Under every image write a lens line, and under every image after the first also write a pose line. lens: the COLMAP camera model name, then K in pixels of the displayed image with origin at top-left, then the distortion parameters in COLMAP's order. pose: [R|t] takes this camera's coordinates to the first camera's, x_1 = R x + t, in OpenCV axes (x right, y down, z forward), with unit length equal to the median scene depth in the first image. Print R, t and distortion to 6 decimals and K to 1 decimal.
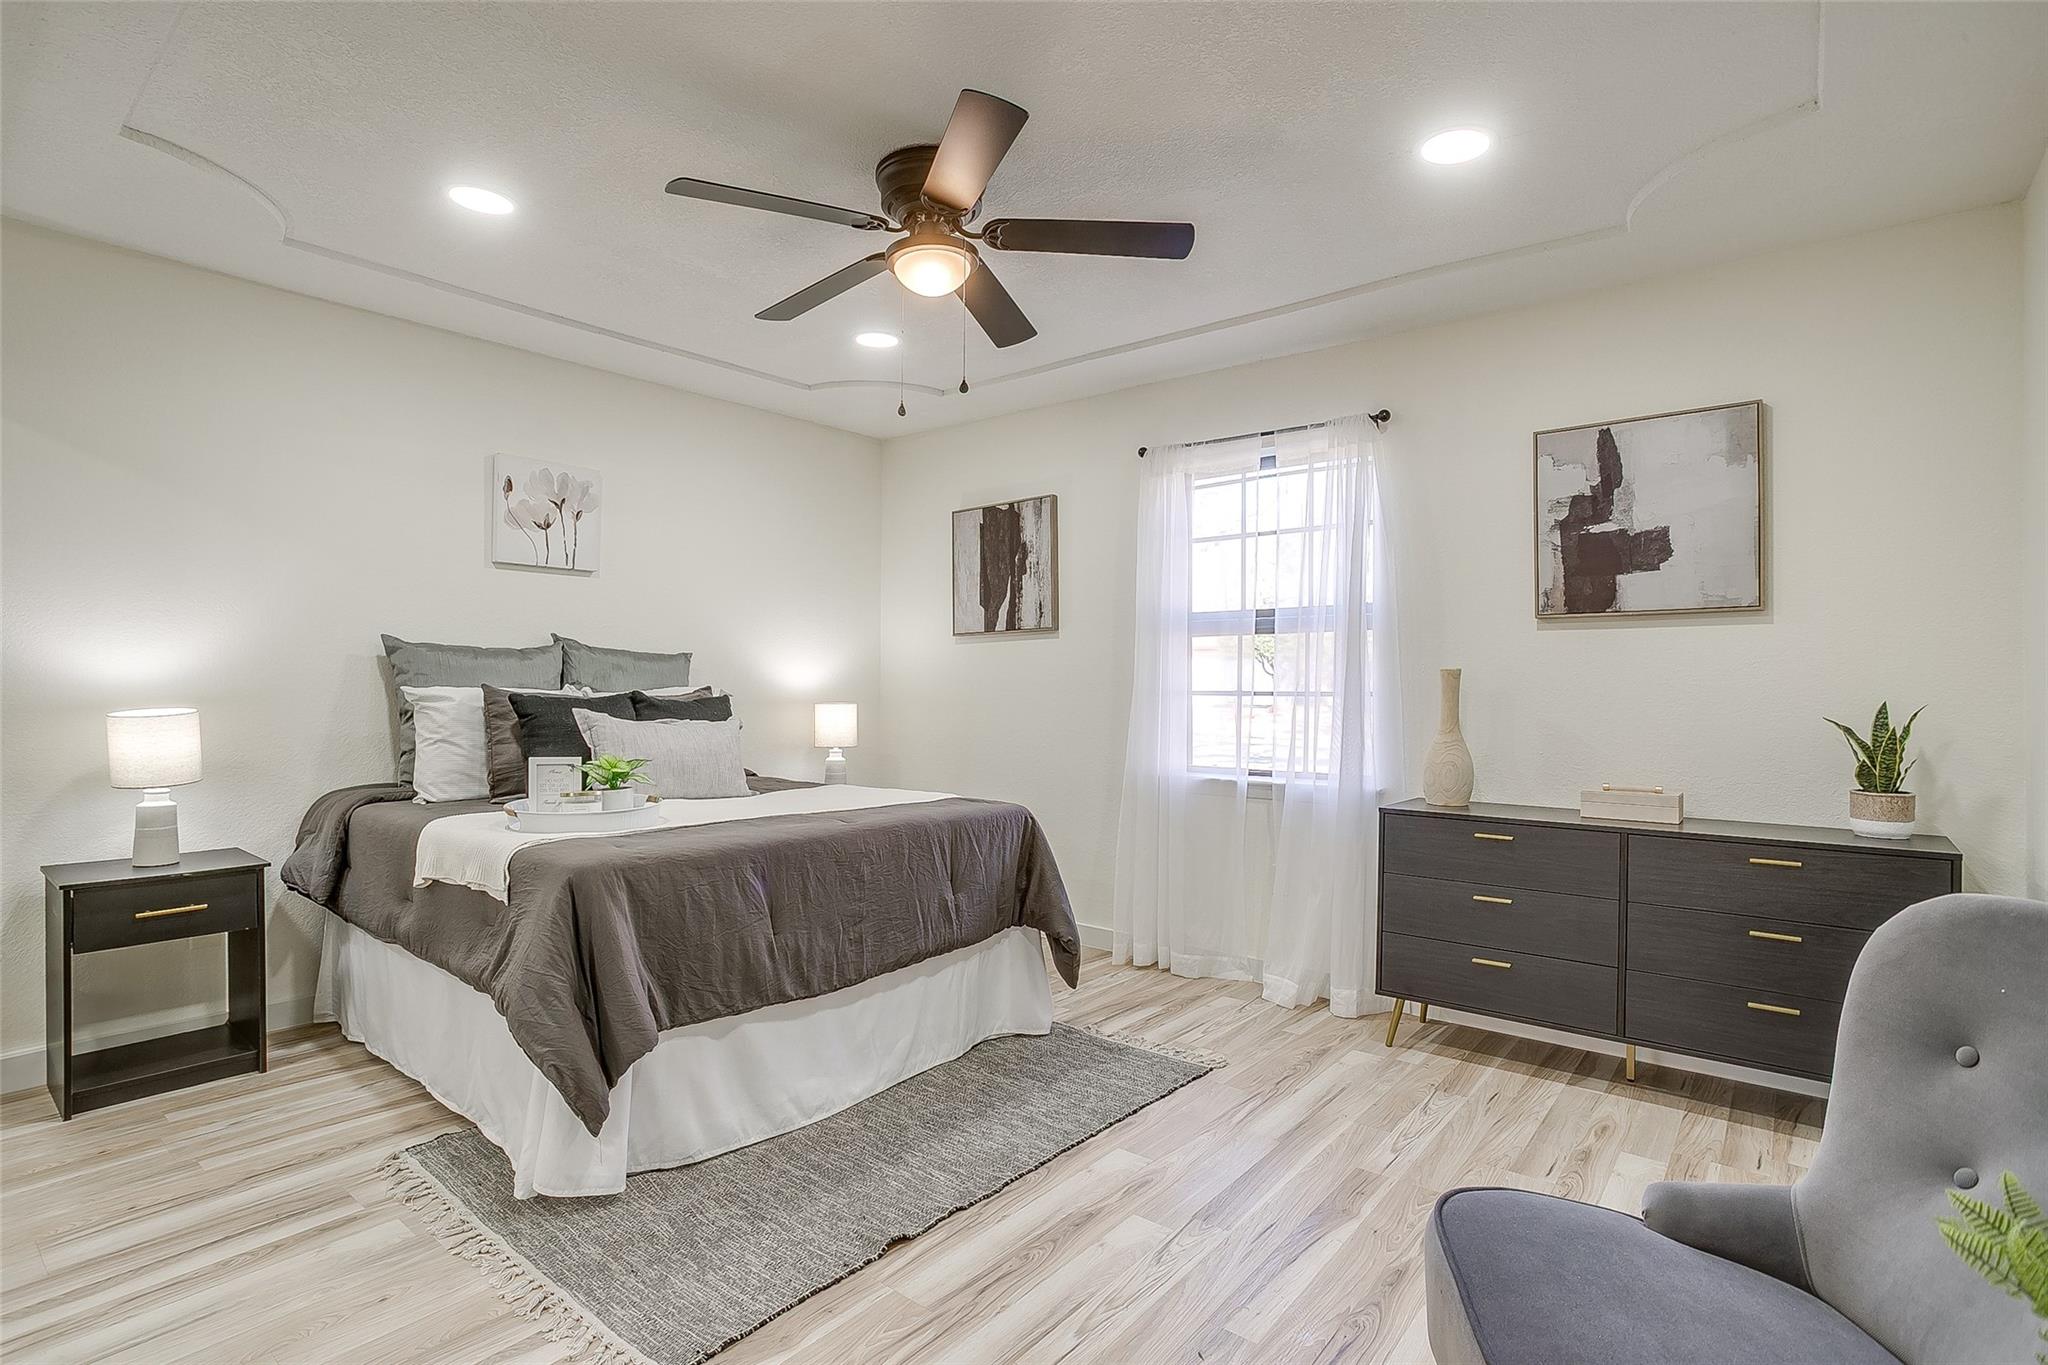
lens RADIAL K [[1003.9, 0, 1009.4], [0, 1003.9, 692.1], [0, 0, 1]] dist [-0.029906, 0.000964]
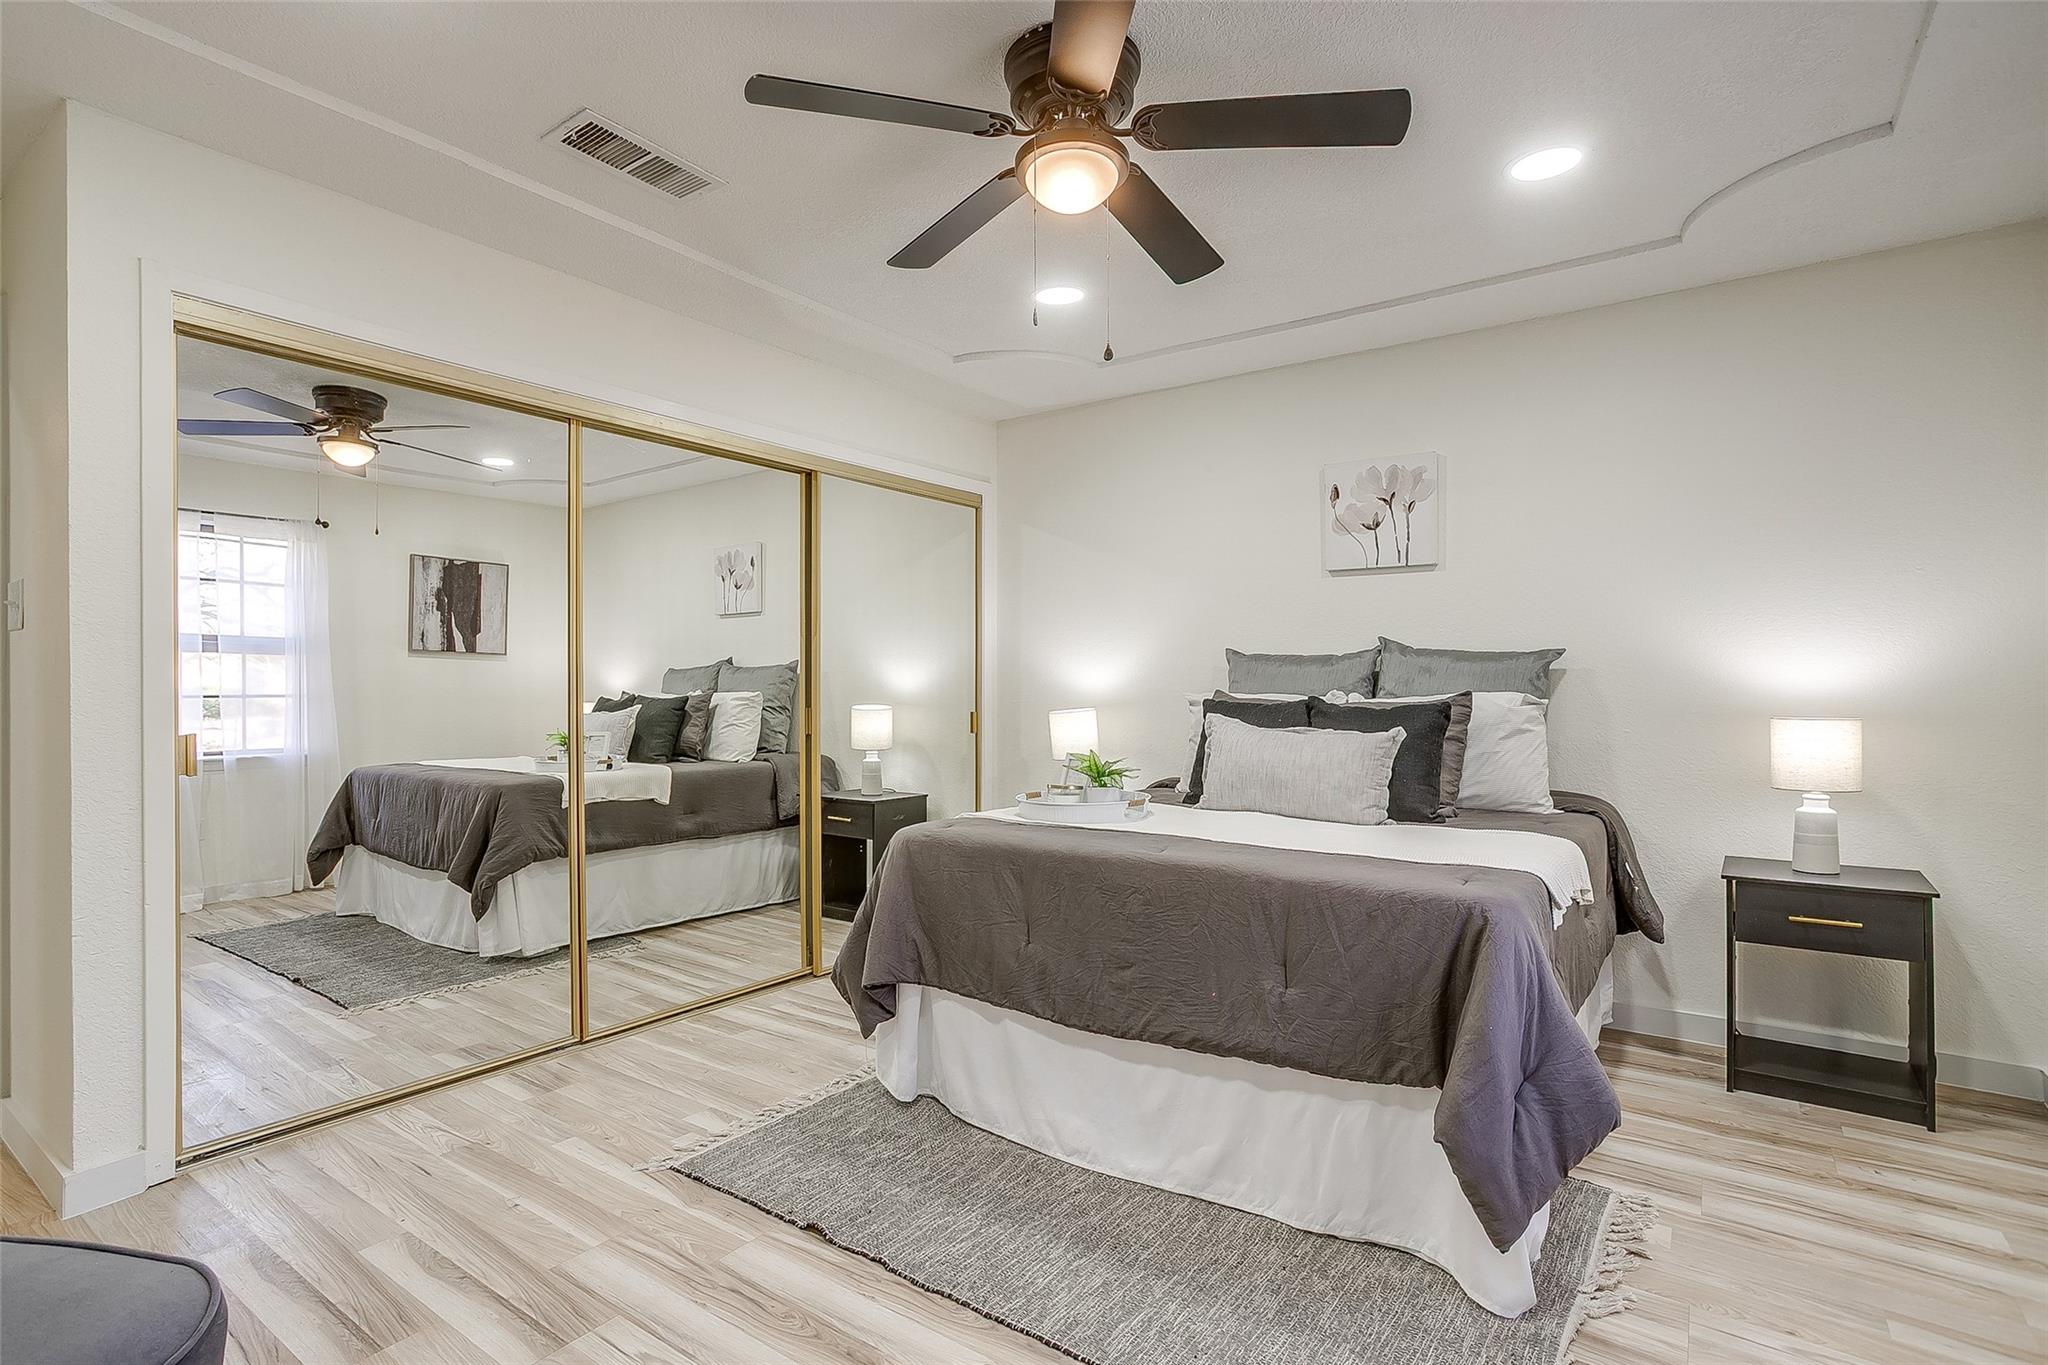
lens RADIAL K [[1006.4, 0, 998.2], [0, 1006.4, 693.8], [0, 0, 1]] dist [-0.015541, 0.001136]
pose [[0.055534, -0.001344, -0.998456, 0.482659], [-0.003729, 0.999992, -0.001554, -0.001312], [0.998450, 0.003809, 0.055529, 0.581755]]
